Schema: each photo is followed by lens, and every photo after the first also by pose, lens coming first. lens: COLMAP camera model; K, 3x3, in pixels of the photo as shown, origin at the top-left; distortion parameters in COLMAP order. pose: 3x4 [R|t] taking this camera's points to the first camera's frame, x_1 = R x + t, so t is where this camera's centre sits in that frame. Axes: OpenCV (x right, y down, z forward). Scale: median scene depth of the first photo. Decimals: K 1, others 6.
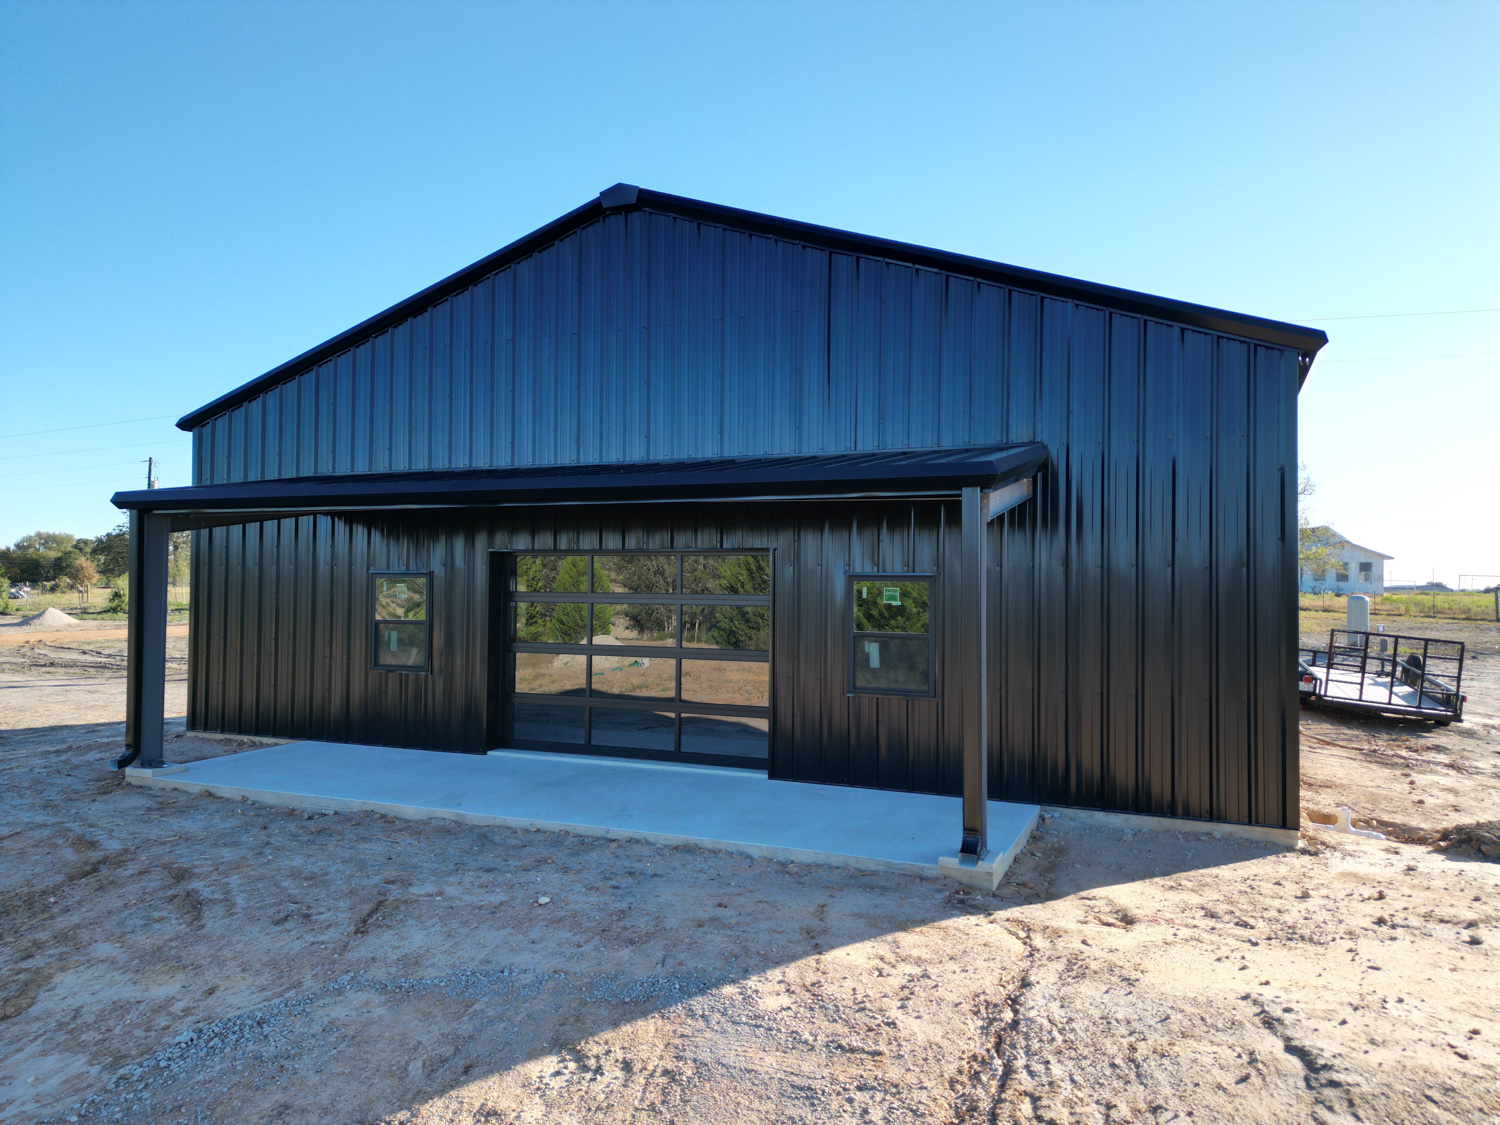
lens RADIAL K [[1014.3, 0, 749.6], [0, 1014.3, 579.2], [0, 0, 1]] dist [0.000632, 0.000201]
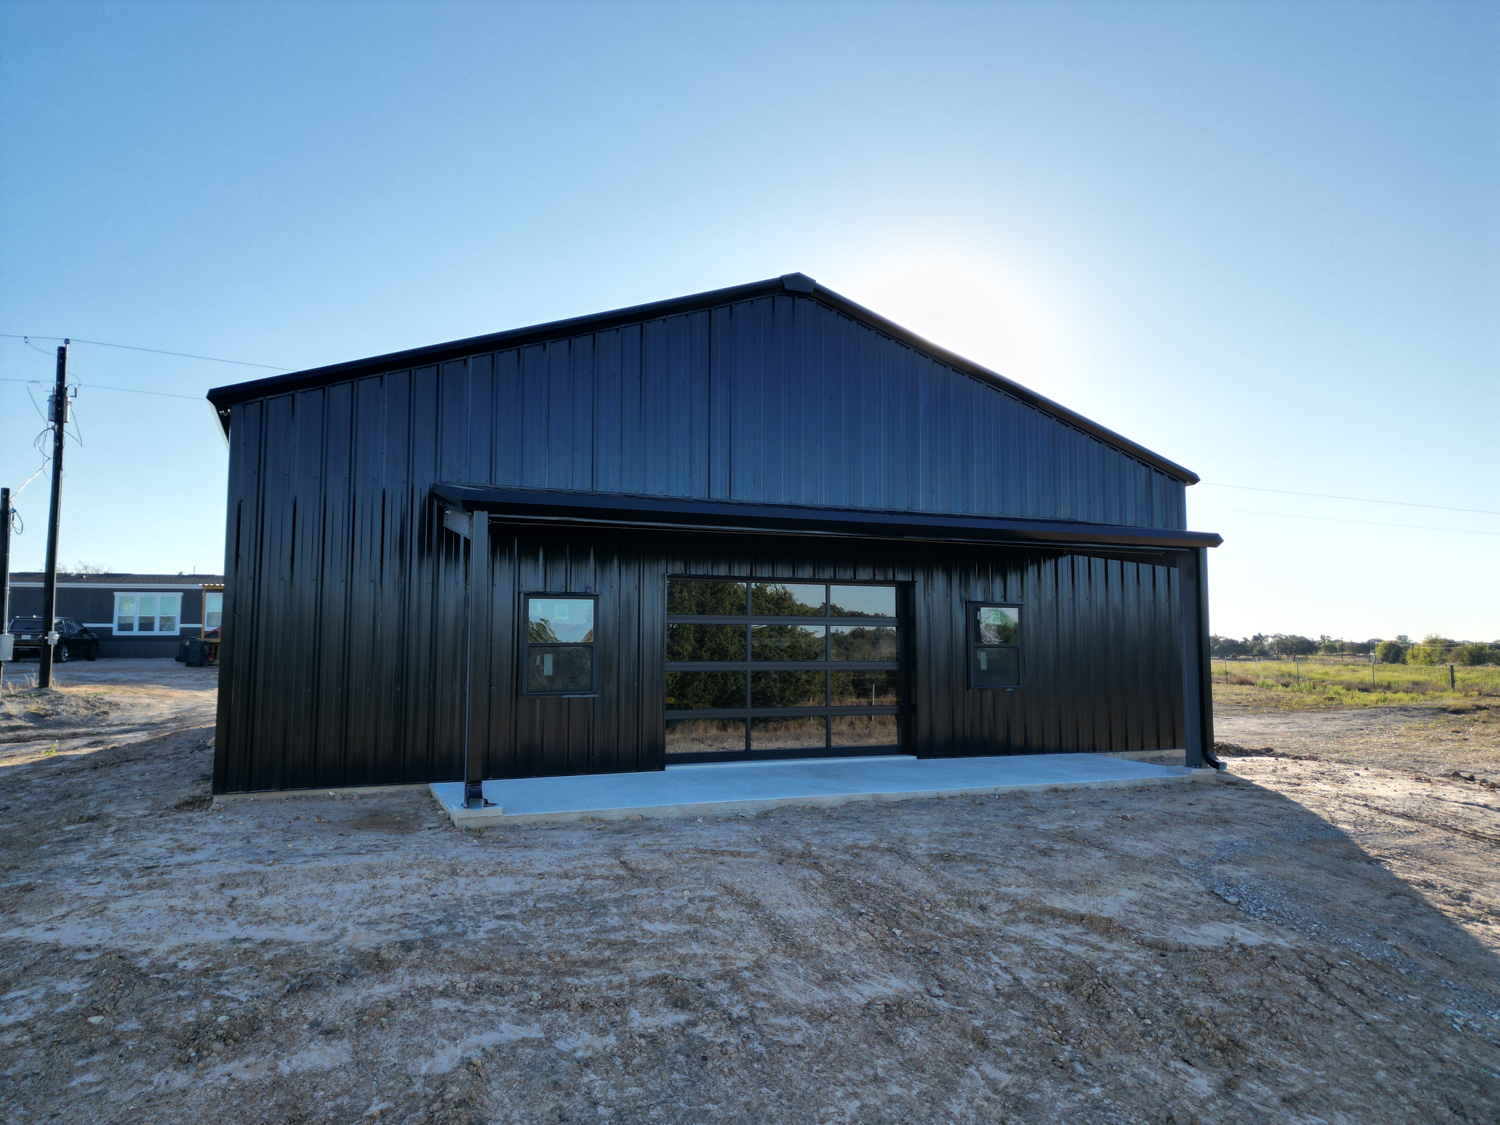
lens RADIAL K [[1032.7, 0, 716.9], [0, 1032.7, 560.6], [0, 0, 1]] dist [0.034114, 0.000017]
pose [[0.710709, 0.044584, 0.702072, -1.031763], [-0.007904, 0.998433, -0.055403, 0.016923], [-0.703441, 0.033827, 0.709948, 0.208949]]
